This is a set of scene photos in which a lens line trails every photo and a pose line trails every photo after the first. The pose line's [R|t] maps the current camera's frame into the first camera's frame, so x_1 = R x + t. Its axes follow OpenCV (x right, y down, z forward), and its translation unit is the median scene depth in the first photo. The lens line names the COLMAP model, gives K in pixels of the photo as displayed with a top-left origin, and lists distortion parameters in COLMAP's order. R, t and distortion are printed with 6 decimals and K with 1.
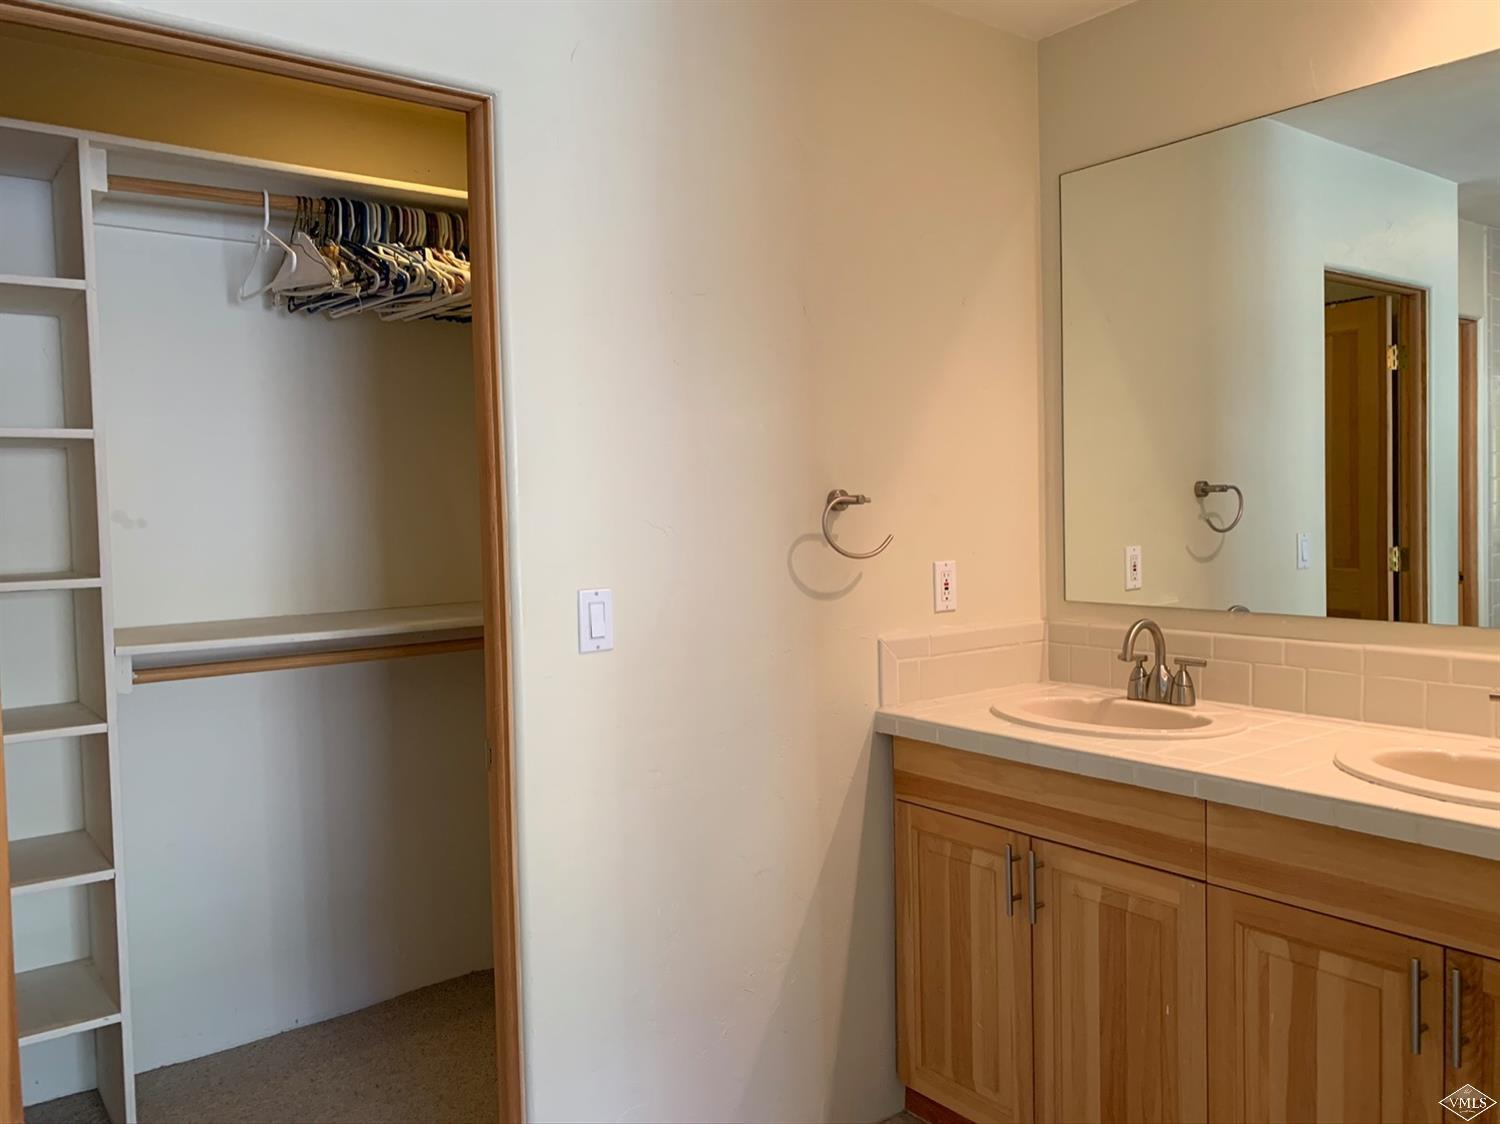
lens RADIAL K [[1142.6, 0, 745.6], [0, 1142.6, 555.8], [0, 0, 1]] dist [0.008251, -0.001273]
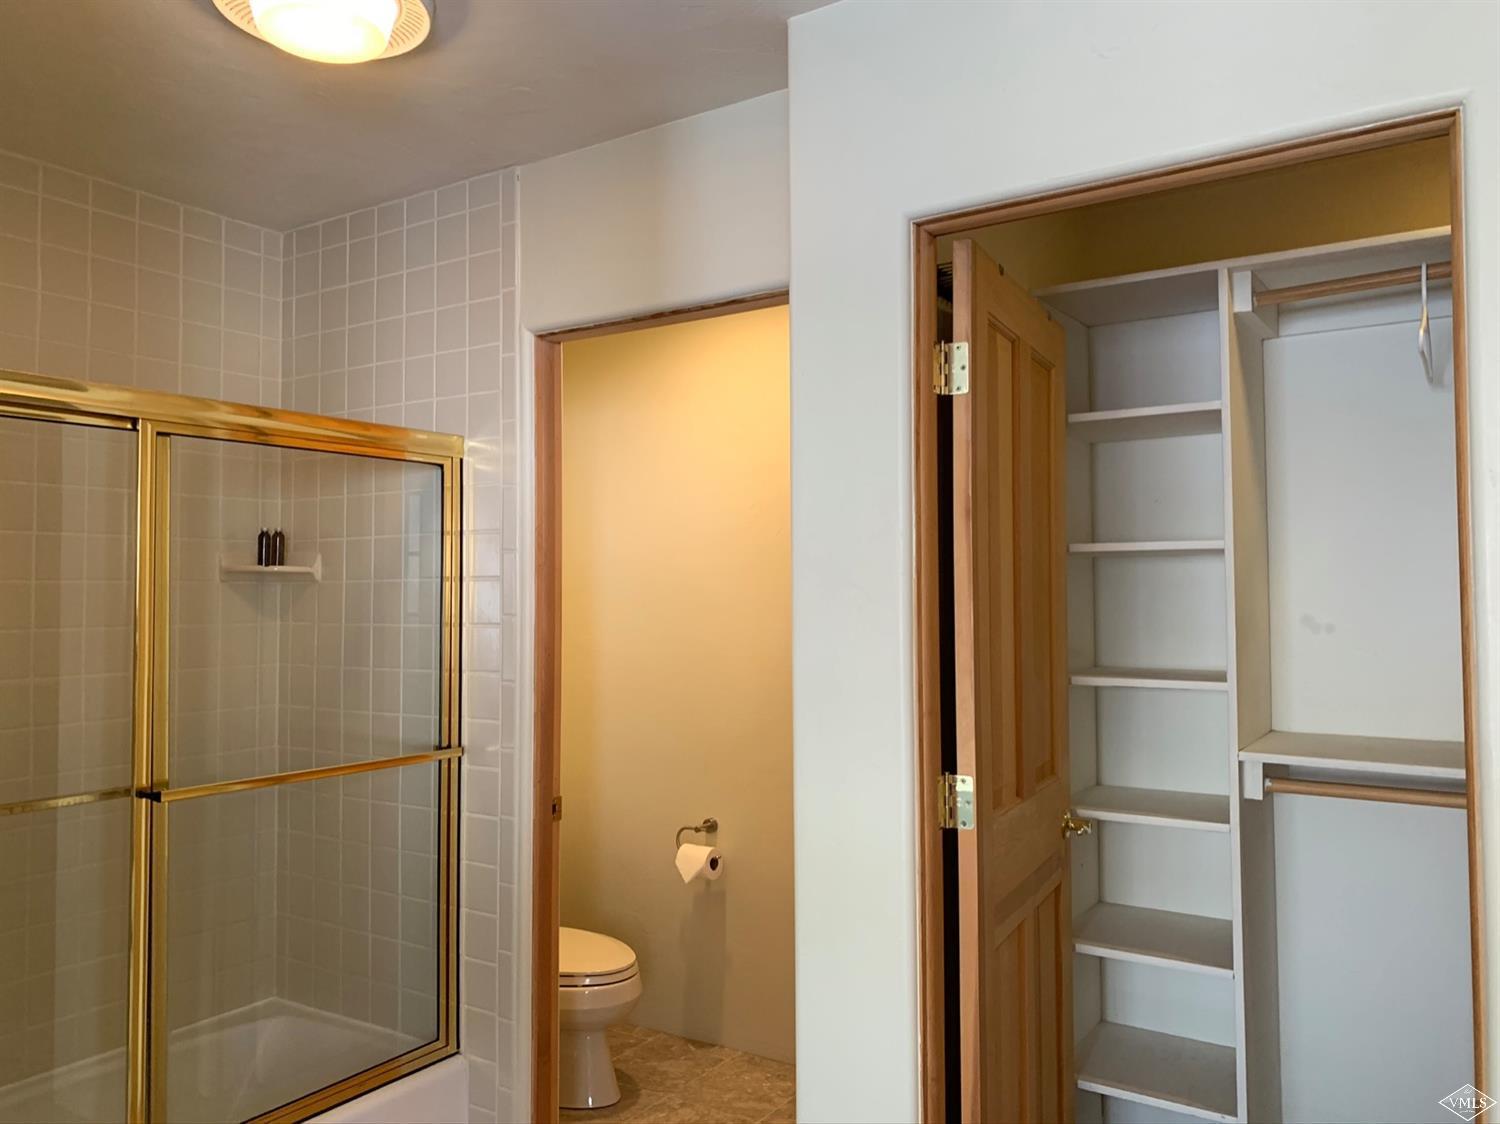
lens RADIAL K [[1142.6, 0, 745.6], [0, 1142.6, 555.8], [0, 0, 1]] dist [0.008251, -0.001273]
pose [[0.311843, -0.014809, -0.950018, 0.261319], [-0.046959, 0.998416, -0.030978, -0.038820], [0.948972, 0.054272, 0.310654, 0.235135]]
